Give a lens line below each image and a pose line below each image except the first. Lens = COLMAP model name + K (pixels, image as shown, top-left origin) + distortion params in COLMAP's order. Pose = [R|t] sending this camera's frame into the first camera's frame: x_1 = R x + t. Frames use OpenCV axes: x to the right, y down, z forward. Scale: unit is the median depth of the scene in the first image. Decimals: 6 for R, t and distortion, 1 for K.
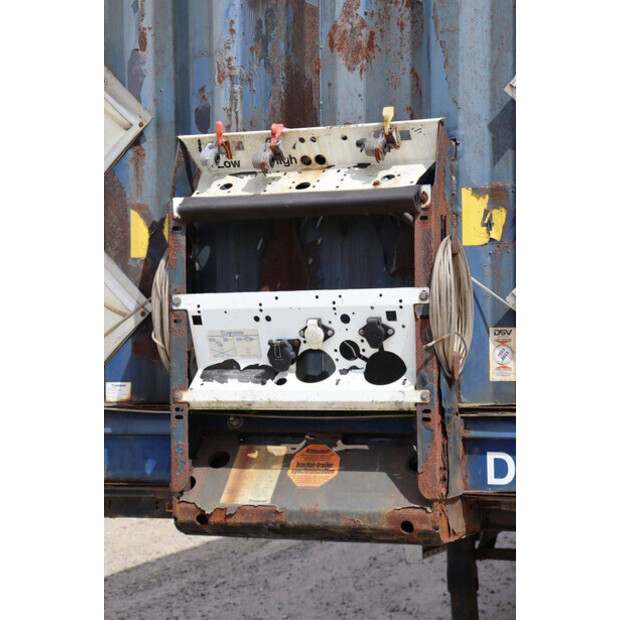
lens RADIAL K [[1457.5, 0, 327.7], [0, 1457.5, 317.5], [0, 0, 1]] dist [0.341029, 0.273481]
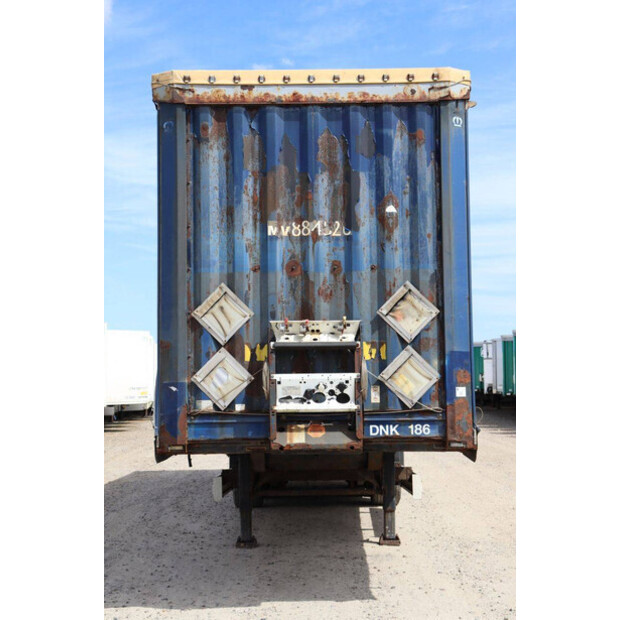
lens RADIAL K [[1180.7, 0, 312.4], [0, 1180.7, 310.8], [0, 0, 1]] dist [0.231147, 0.008477]
pose [[0.928896, 0.029015, 0.369202, -0.954868], [-0.006603, 0.998065, -0.061823, 0.004041], [-0.370282, 0.054989, 0.927291, -1.333471]]
